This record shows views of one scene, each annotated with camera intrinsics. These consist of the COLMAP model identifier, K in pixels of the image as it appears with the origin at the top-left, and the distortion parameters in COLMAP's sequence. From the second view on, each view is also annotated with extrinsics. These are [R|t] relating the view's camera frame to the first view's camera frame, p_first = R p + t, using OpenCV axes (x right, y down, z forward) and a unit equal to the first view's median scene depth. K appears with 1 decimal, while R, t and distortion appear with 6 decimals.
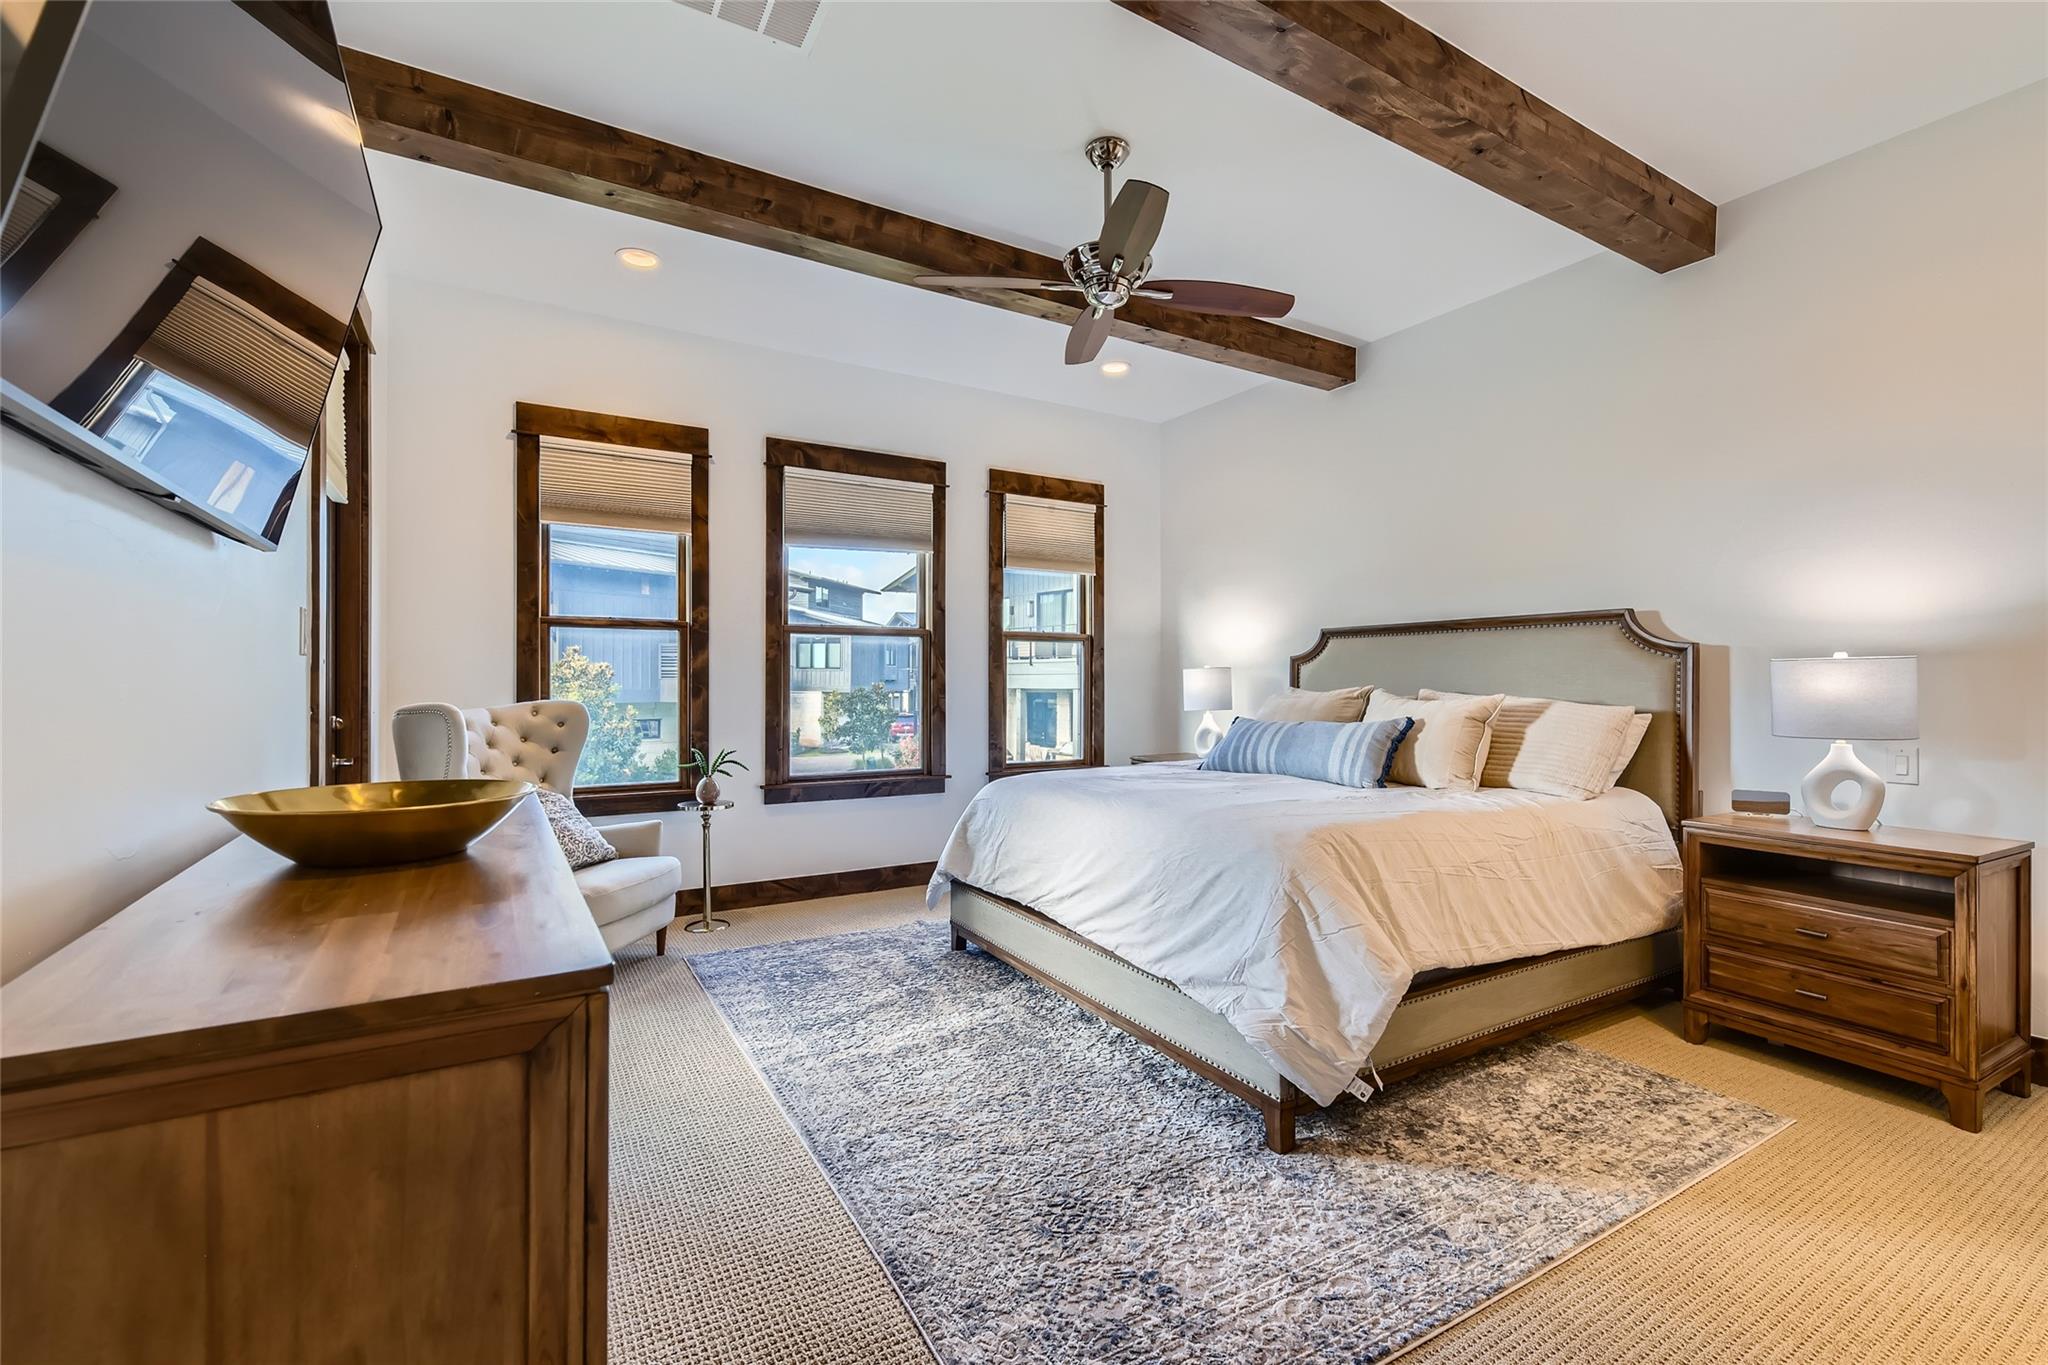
lens RADIAL K [[895.5, 0, 1026.3], [0, 895.5, 677.5], [0, 0, 1]] dist [0.003443, 0.000433]
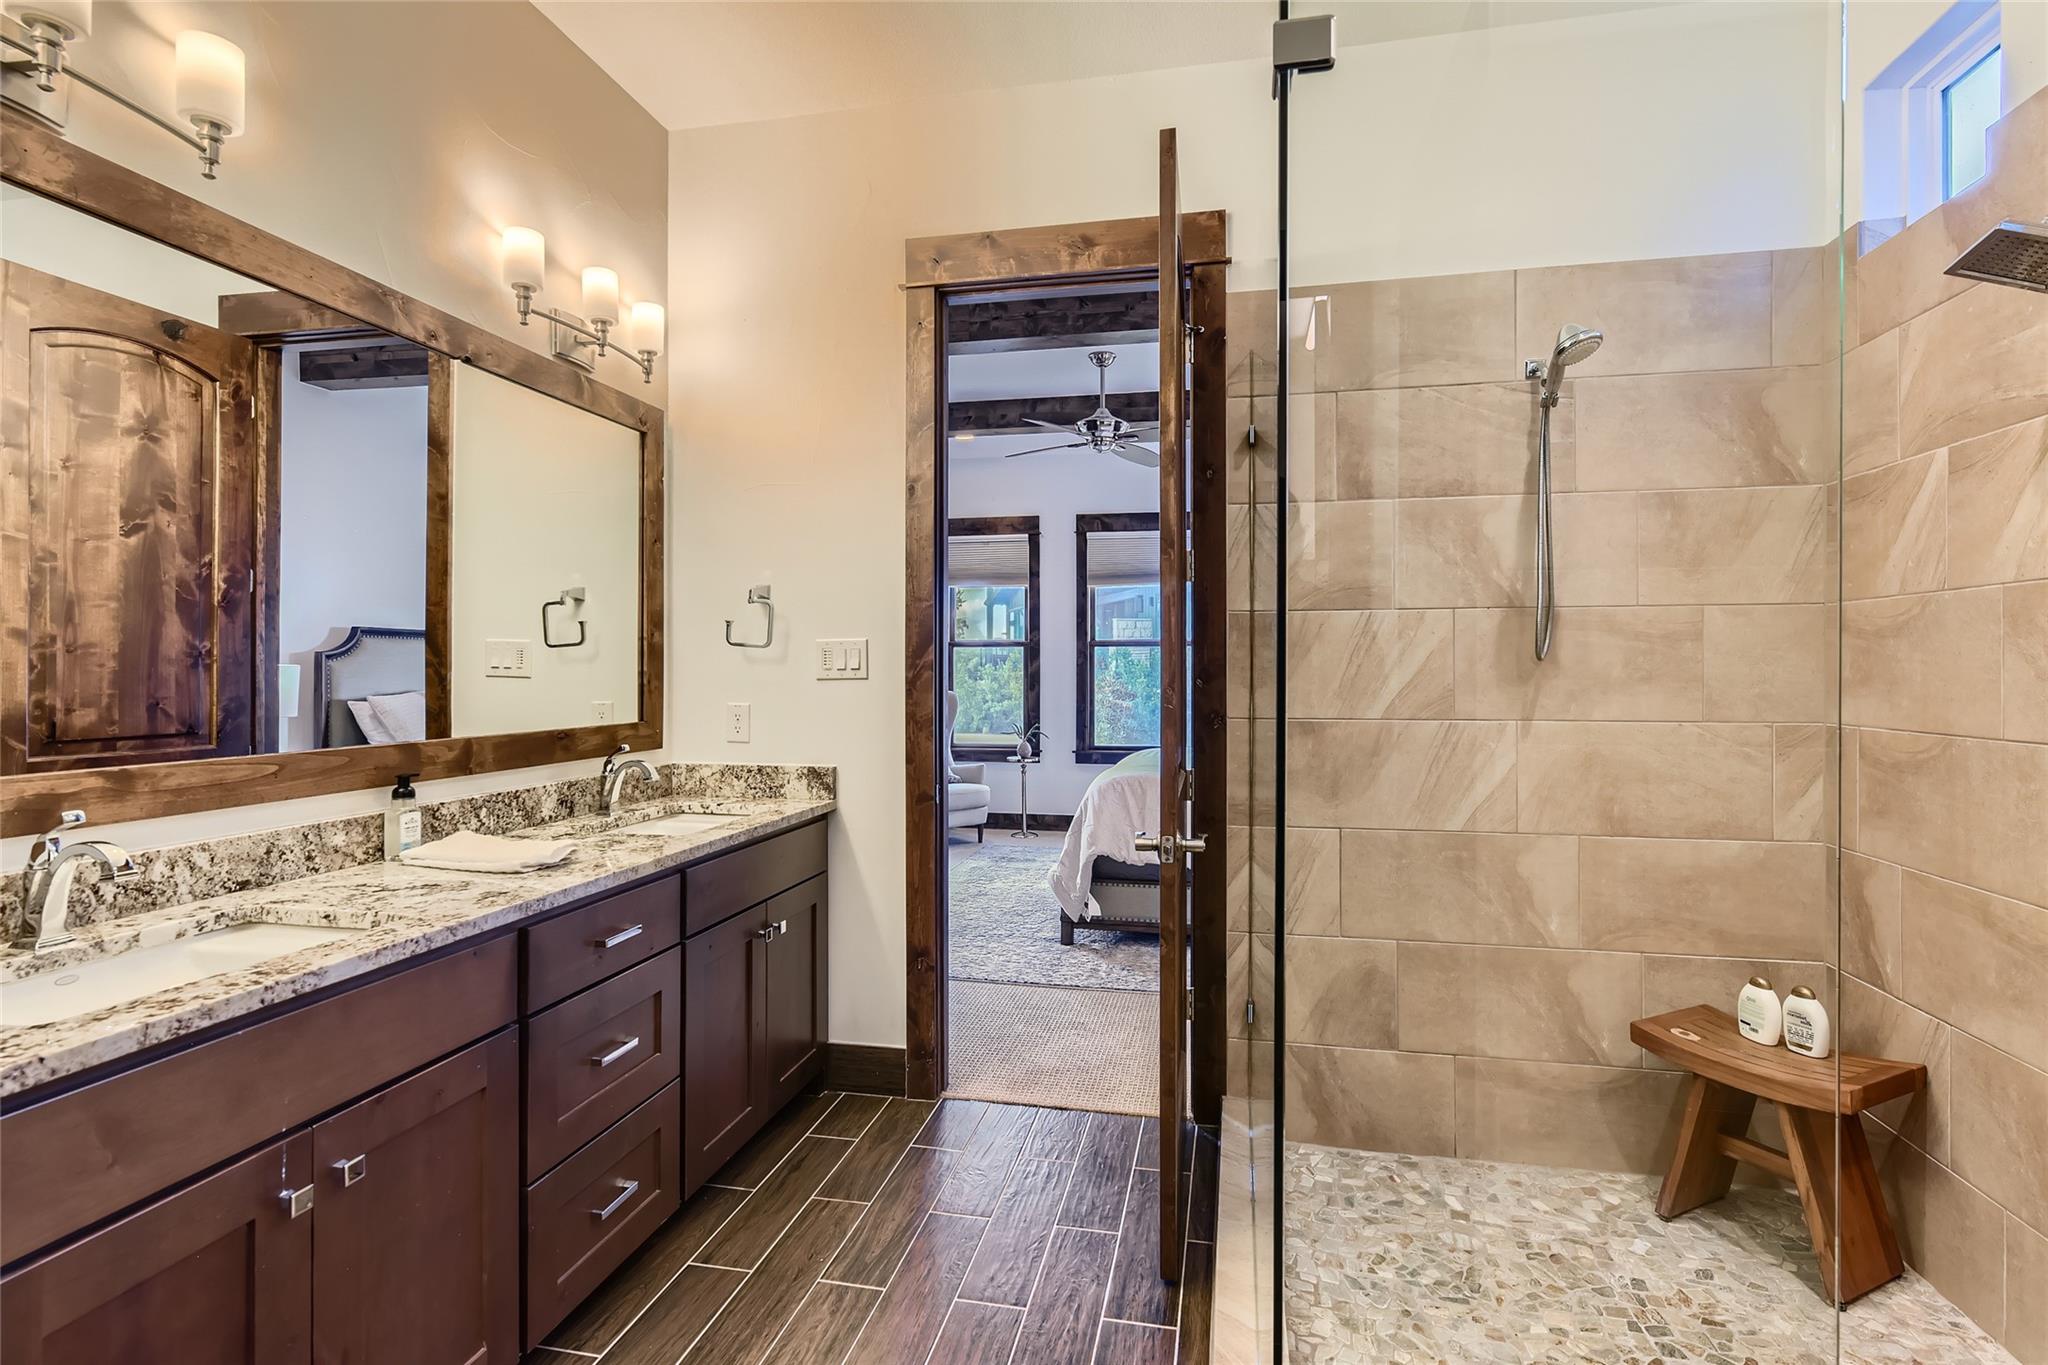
lens RADIAL K [[980.9, 0, 1017.2], [0, 980.9, 669.6], [0, 0, 1]] dist [0.001495, 0.000183]
pose [[0.730694, 0.002734, -0.682700, 0.728501], [0.000534, 0.999989, 0.004575, -0.019912], [0.682705, -0.003708, 0.730685, -0.243914]]
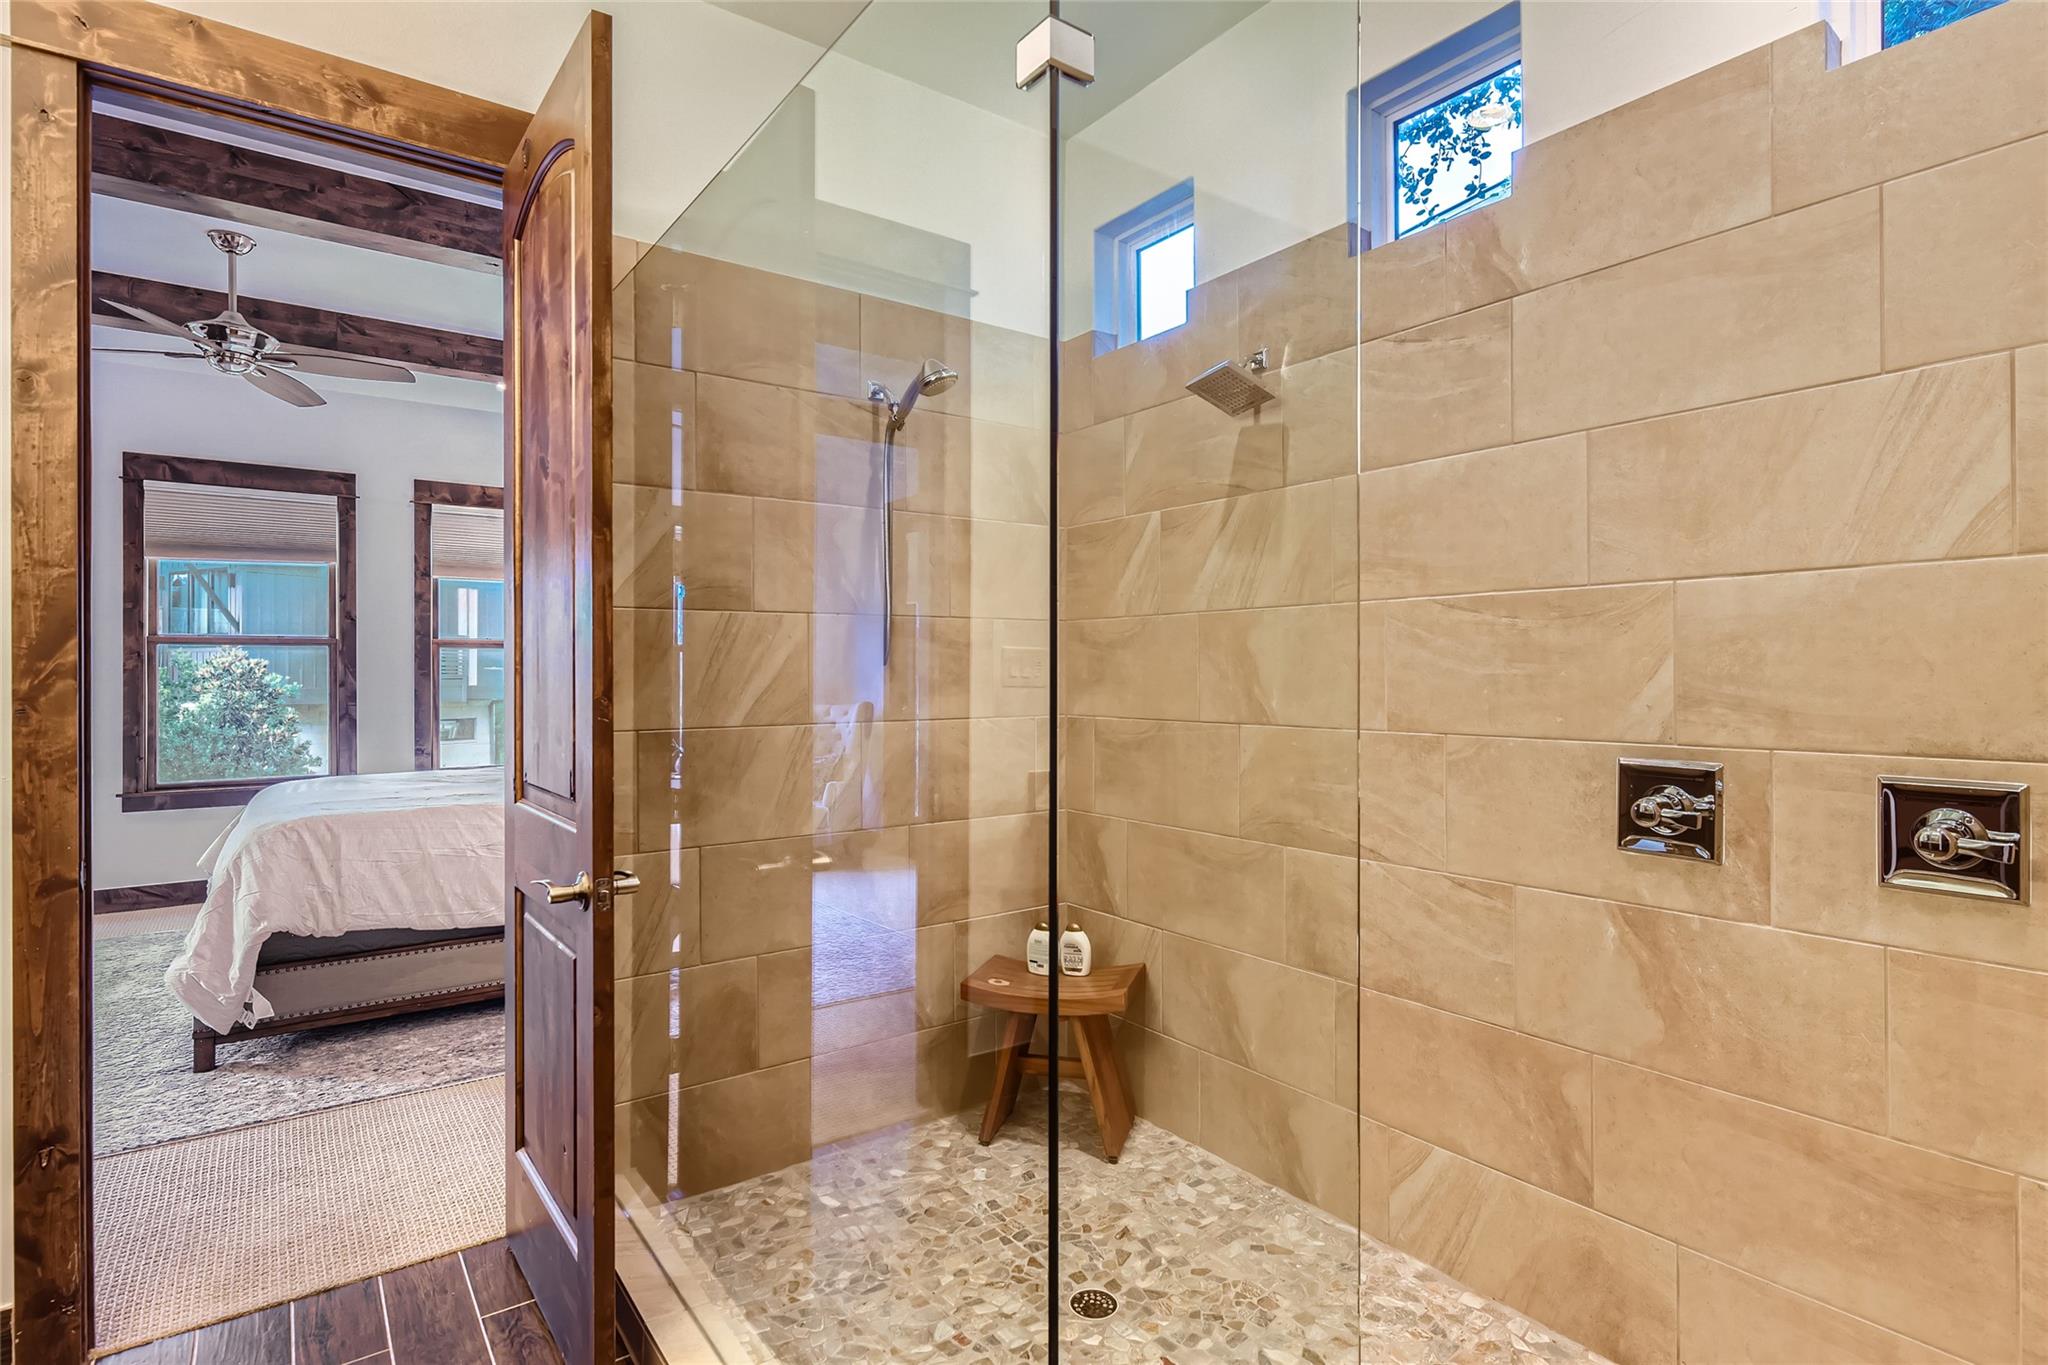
lens RADIAL K [[1042.4, 0, 1029.5], [0, 1042.4, 677.1], [0, 0, 1]] dist [-0.000634, 0.001684]
pose [[0.995617, -0.002211, 0.093503, 0.608398], [0.001468, 0.999967, 0.008012, -0.020158], [-0.093518, -0.007839, 0.995587, -0.268883]]
